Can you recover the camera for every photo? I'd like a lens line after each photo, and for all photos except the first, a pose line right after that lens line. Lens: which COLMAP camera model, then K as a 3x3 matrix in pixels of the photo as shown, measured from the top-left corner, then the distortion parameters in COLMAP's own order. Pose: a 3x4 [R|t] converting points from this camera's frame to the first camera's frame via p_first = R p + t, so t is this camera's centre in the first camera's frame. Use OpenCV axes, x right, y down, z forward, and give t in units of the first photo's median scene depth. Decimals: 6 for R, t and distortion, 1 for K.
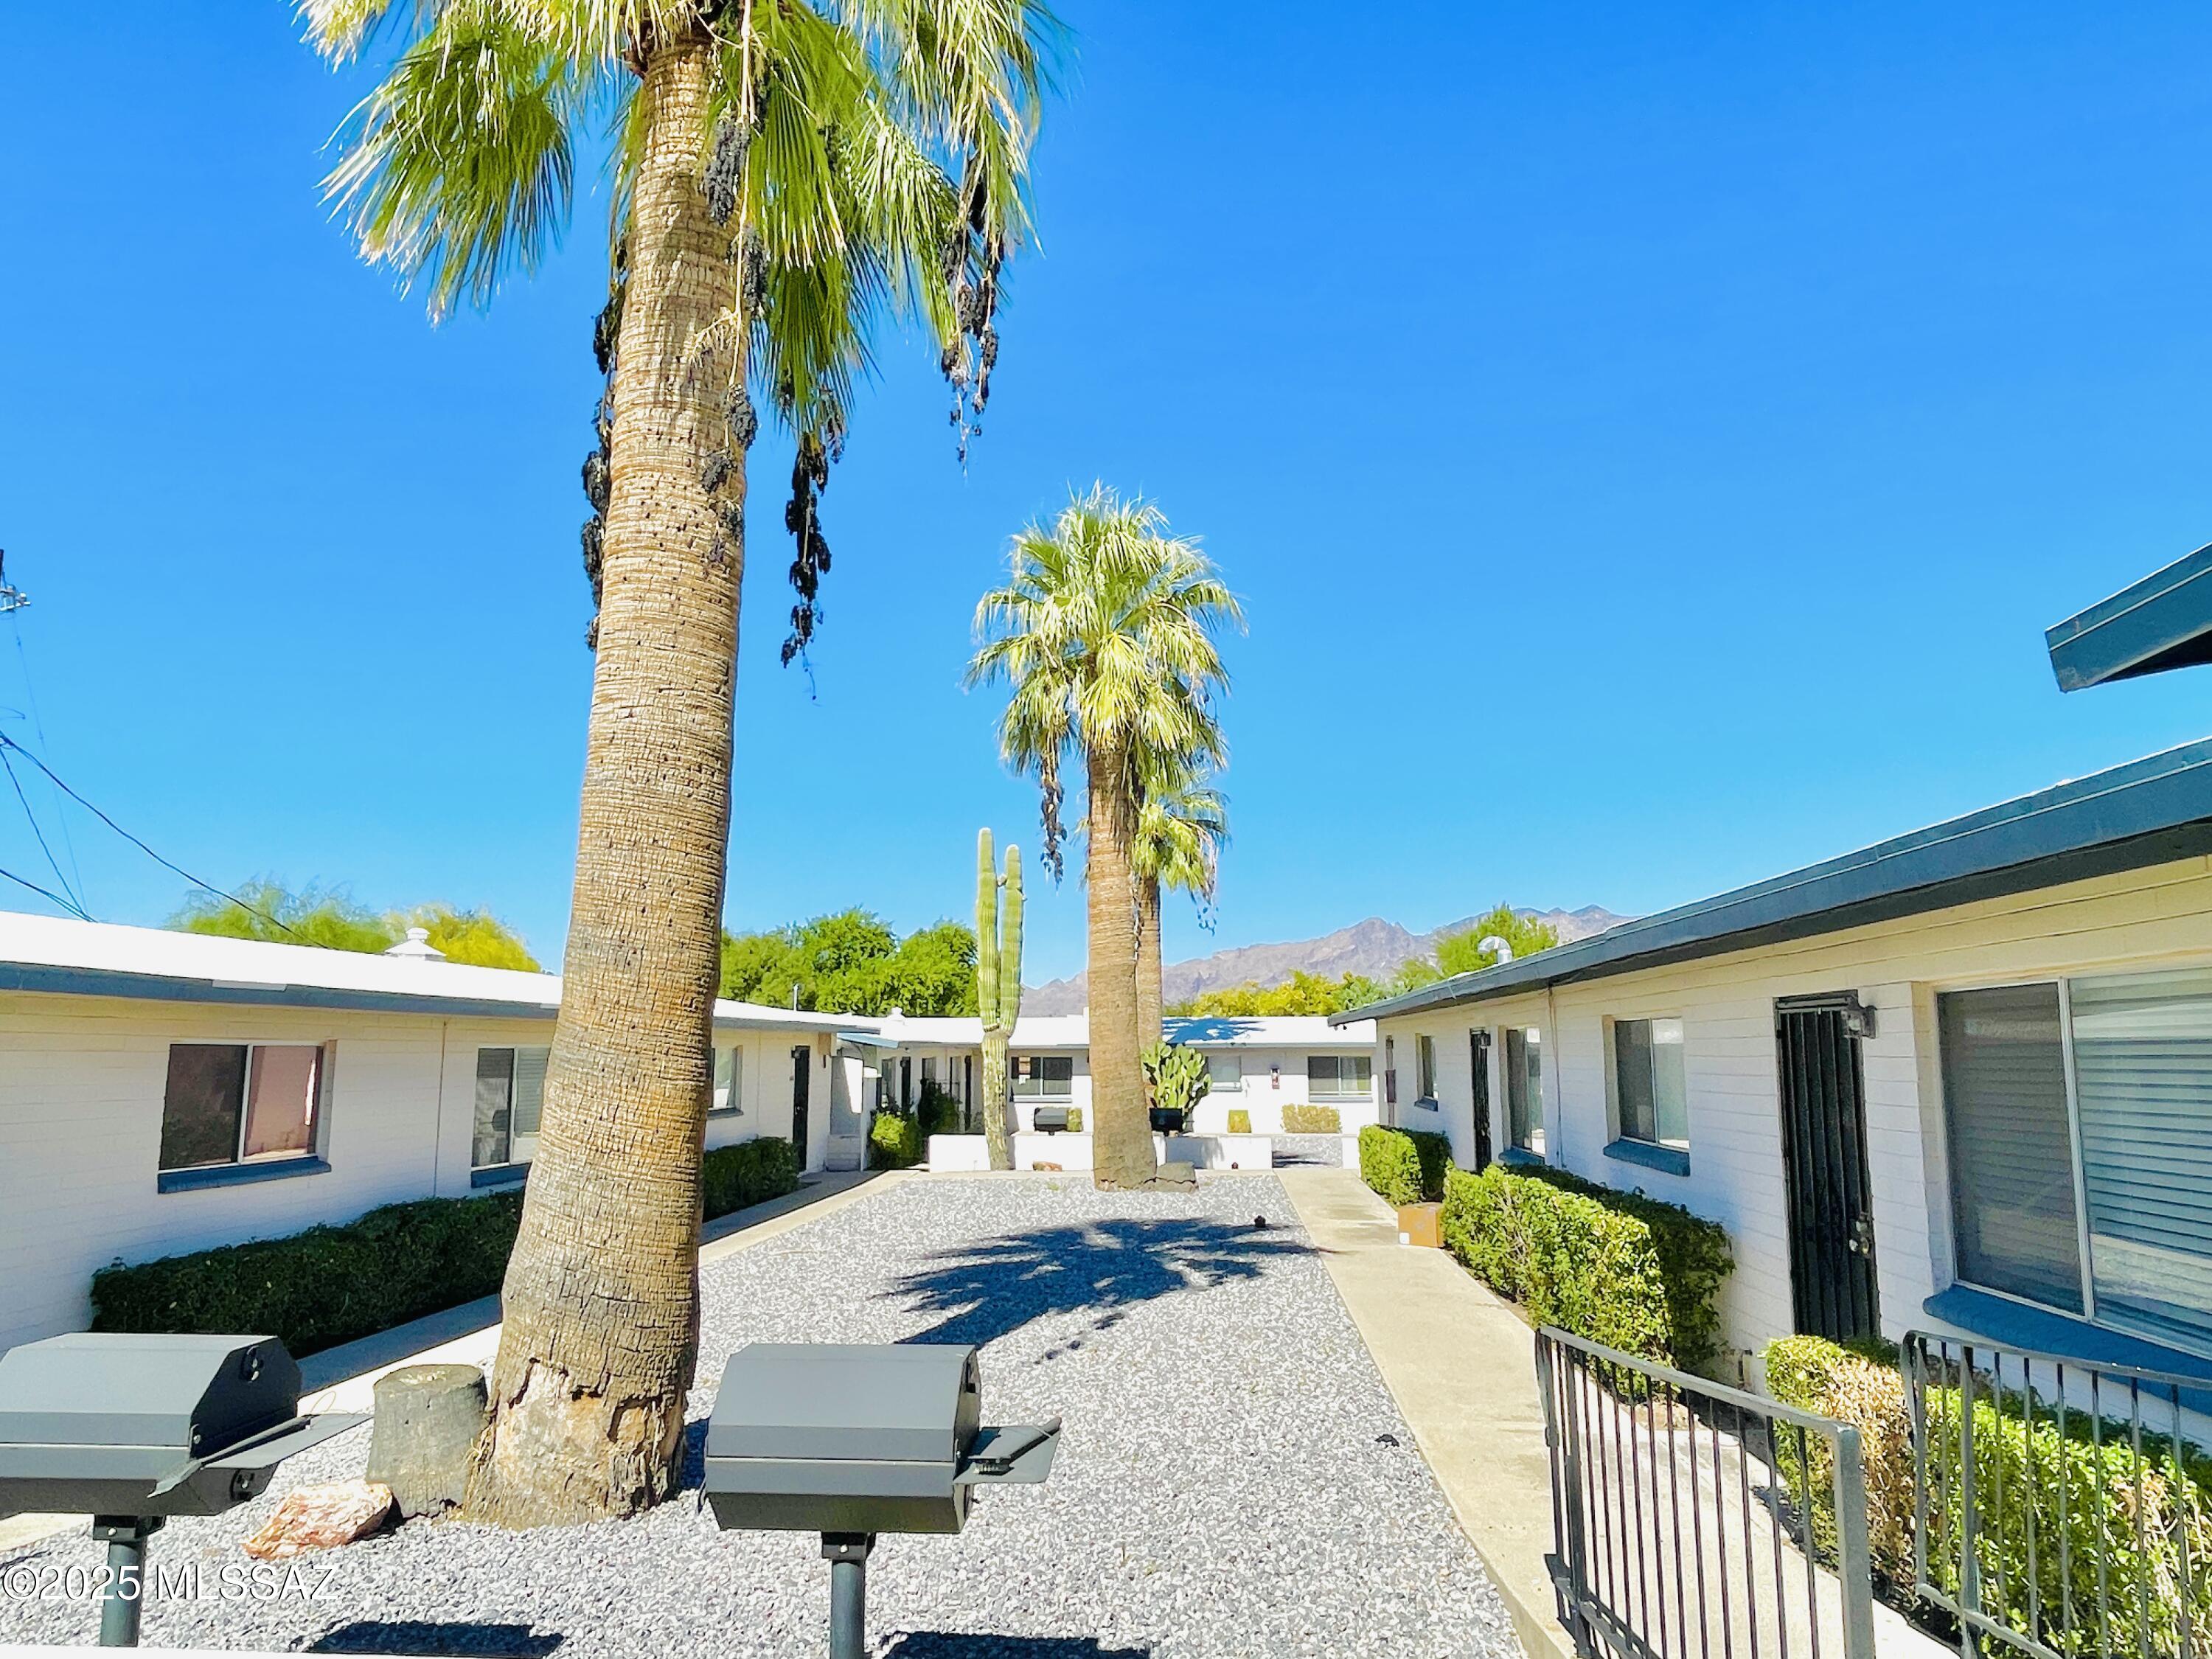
lens RADIAL K [[1415.0, 0, 1109.9], [0, 1415.0, 827.2], [0, 0, 1]] dist [0.036689, 0.000105]
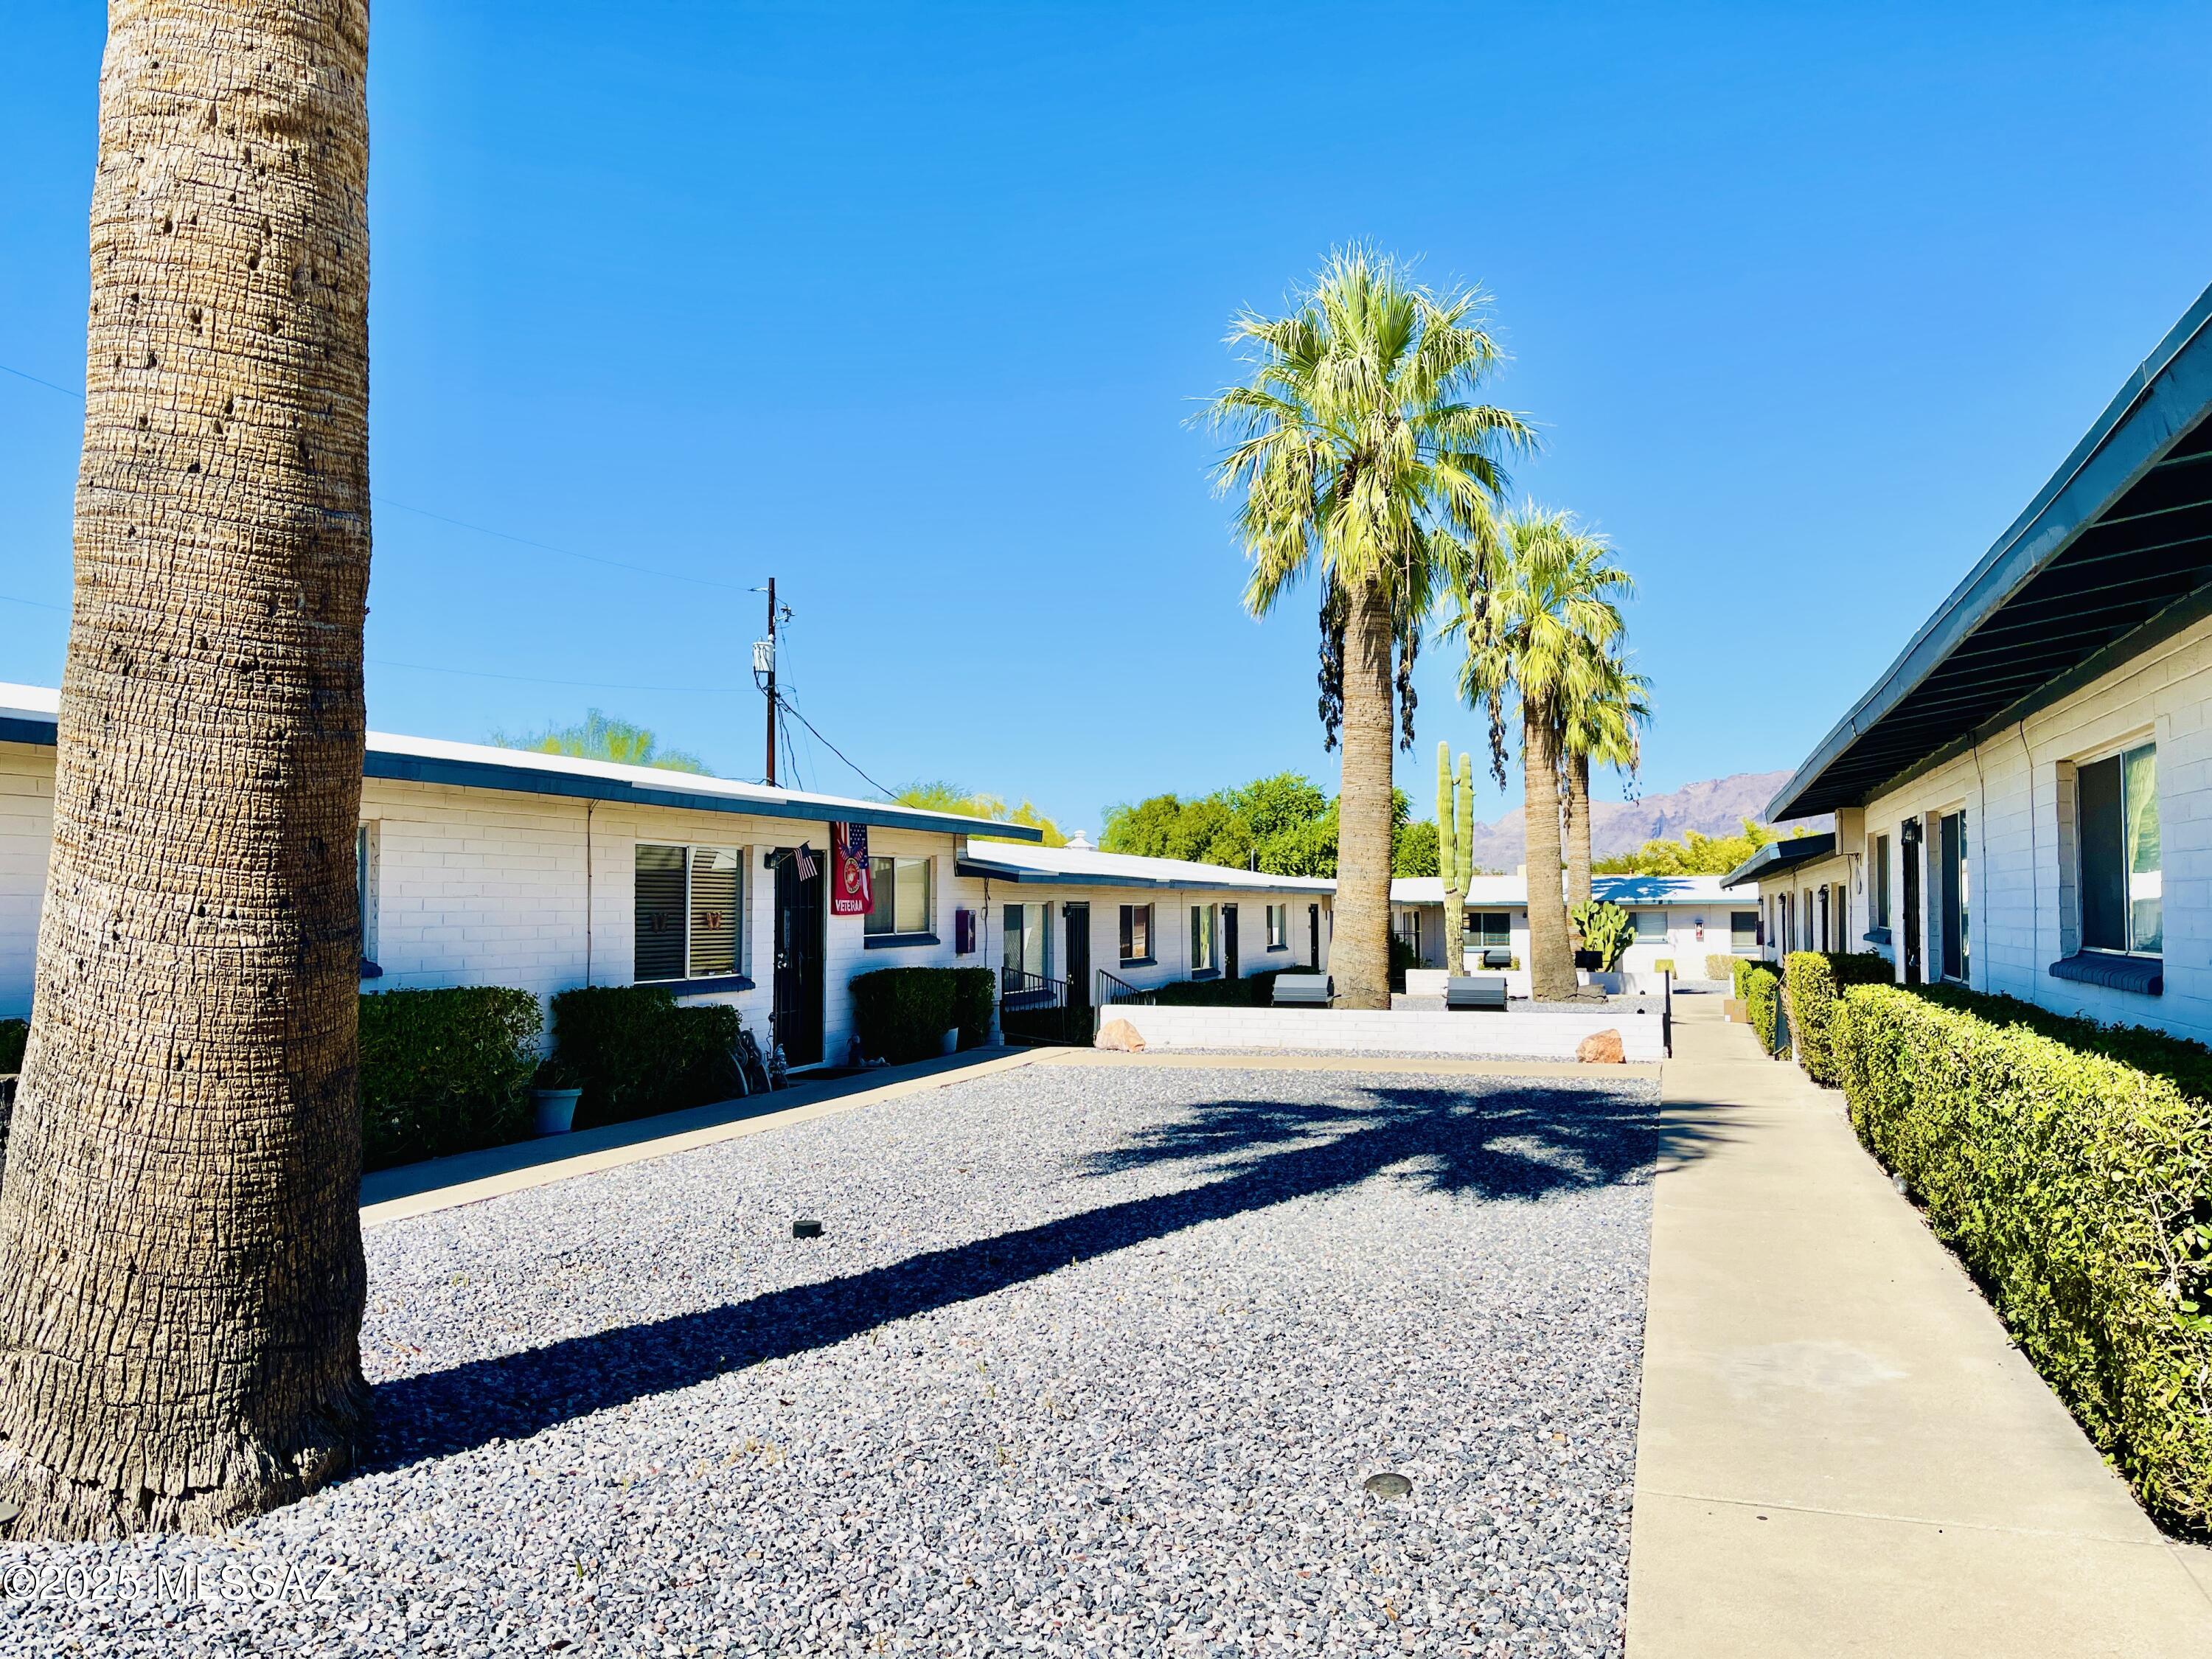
lens RADIAL K [[1670.0, 0, 1092.2], [0, 1670.0, 828.5], [0, 0, 1]] dist [0.044750, 0.000523]
pose [[0.965134, -0.013955, -0.261384, 0.003470], [0.042444, 0.993706, 0.103668, -0.095092], [0.258293, -0.111147, 0.959652, -0.599931]]
